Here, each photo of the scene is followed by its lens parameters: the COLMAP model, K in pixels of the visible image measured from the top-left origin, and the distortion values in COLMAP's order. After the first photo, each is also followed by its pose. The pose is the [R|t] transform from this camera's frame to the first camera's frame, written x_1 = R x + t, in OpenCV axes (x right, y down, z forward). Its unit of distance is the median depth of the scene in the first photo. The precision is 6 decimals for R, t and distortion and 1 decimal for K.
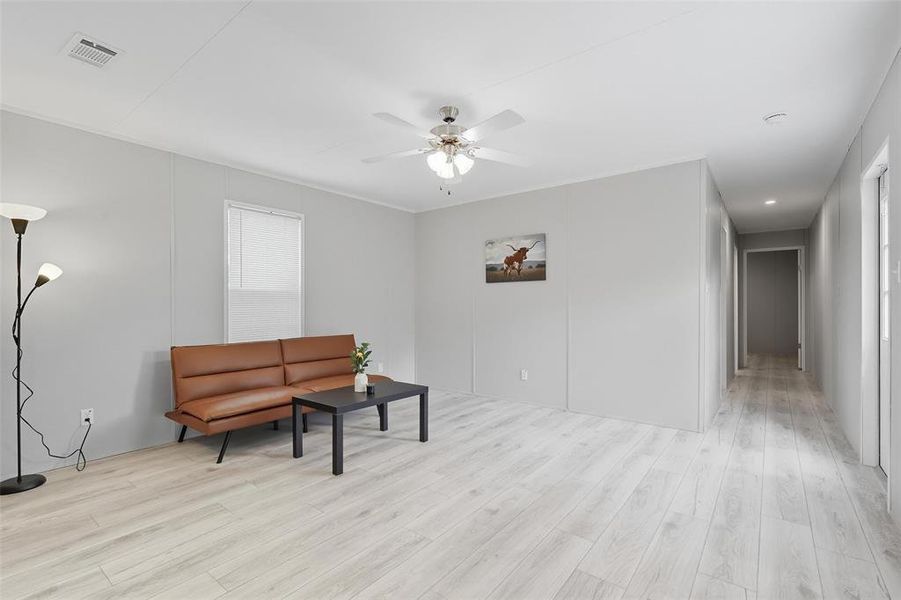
lens RADIAL K [[411.8, 0, 447.4], [0, 411.8, 303.8], [0, 0, 1]] dist [0.002913, -0.000399]
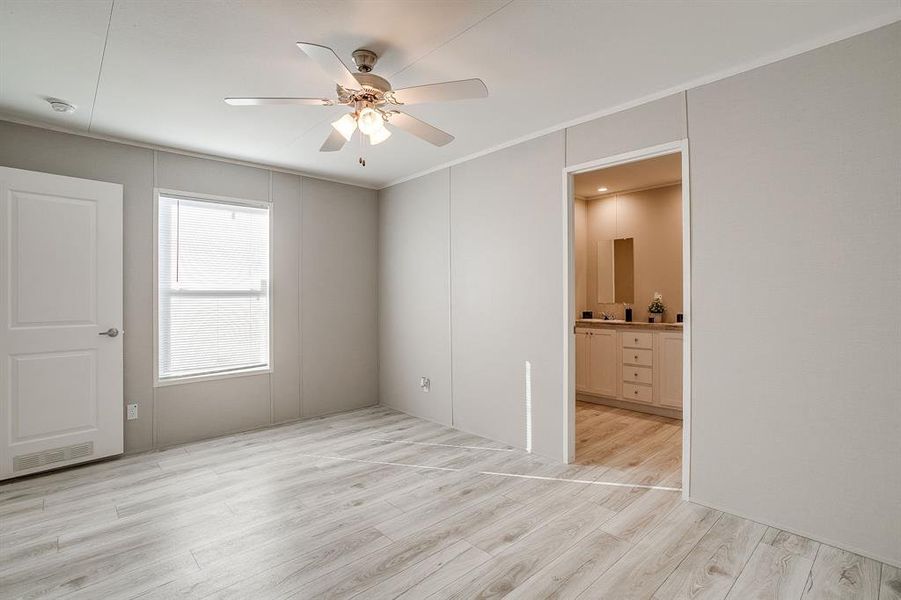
lens RADIAL K [[435.4, 0, 446.6], [0, 435.4, 295.8], [0, 0, 1]] dist [-0.050401, 0.026517]
pose [[-0.986518, 0.001845, 0.163641, -0.169255], [0.002329, 0.999993, 0.002768, -0.019618], [-0.163635, 0.003112, -0.986516, 1.074143]]
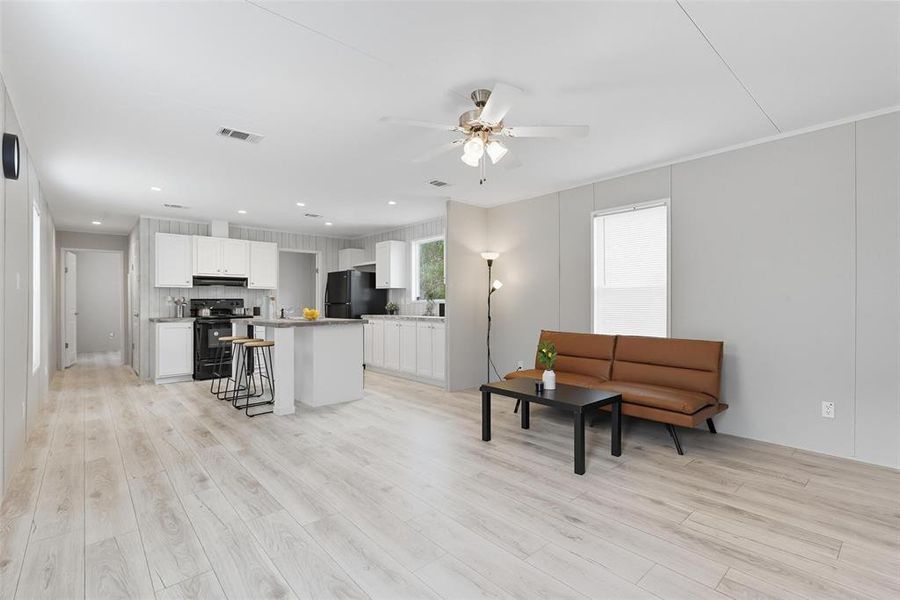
lens RADIAL K [[413.9, 0, 450.0], [0, 413.9, 300.0], [0, 0, 1]] dist [-0.000135, 0.000173]
pose [[-0.178484, -0.004737, -0.983931, 0.575688], [0.002871, 0.999982, -0.005335, 0.003756], [0.983939, -0.003777, -0.178467, 0.674716]]
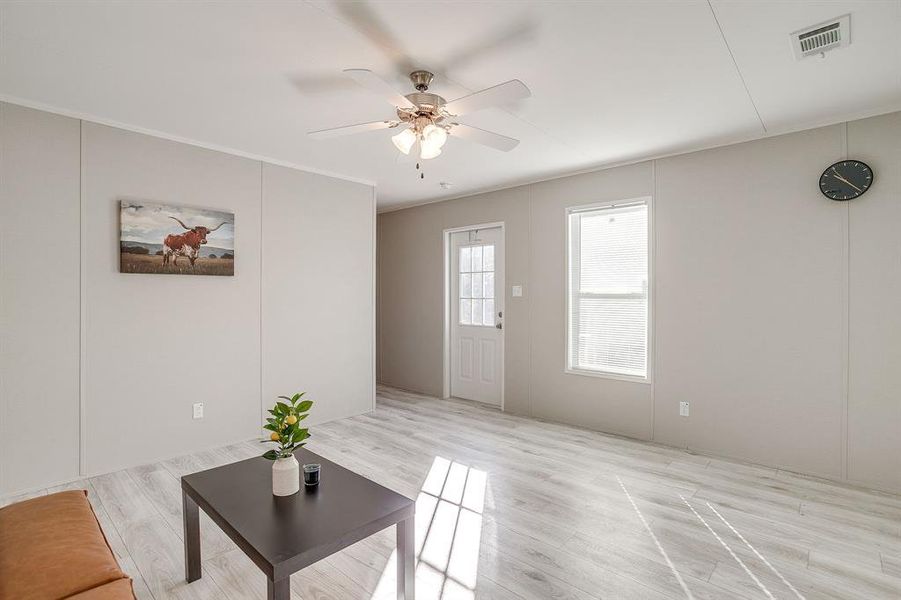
lens RADIAL K [[435.4, 0, 446.6], [0, 435.4, 295.8], [0, 0, 1]] dist [-0.050401, 0.026517]
pose [[0.076177, 0.001336, 0.997093, -0.515180], [-0.002042, 0.999997, -0.001184, -0.020896], [-0.997092, -0.001945, 0.076180, 0.551105]]
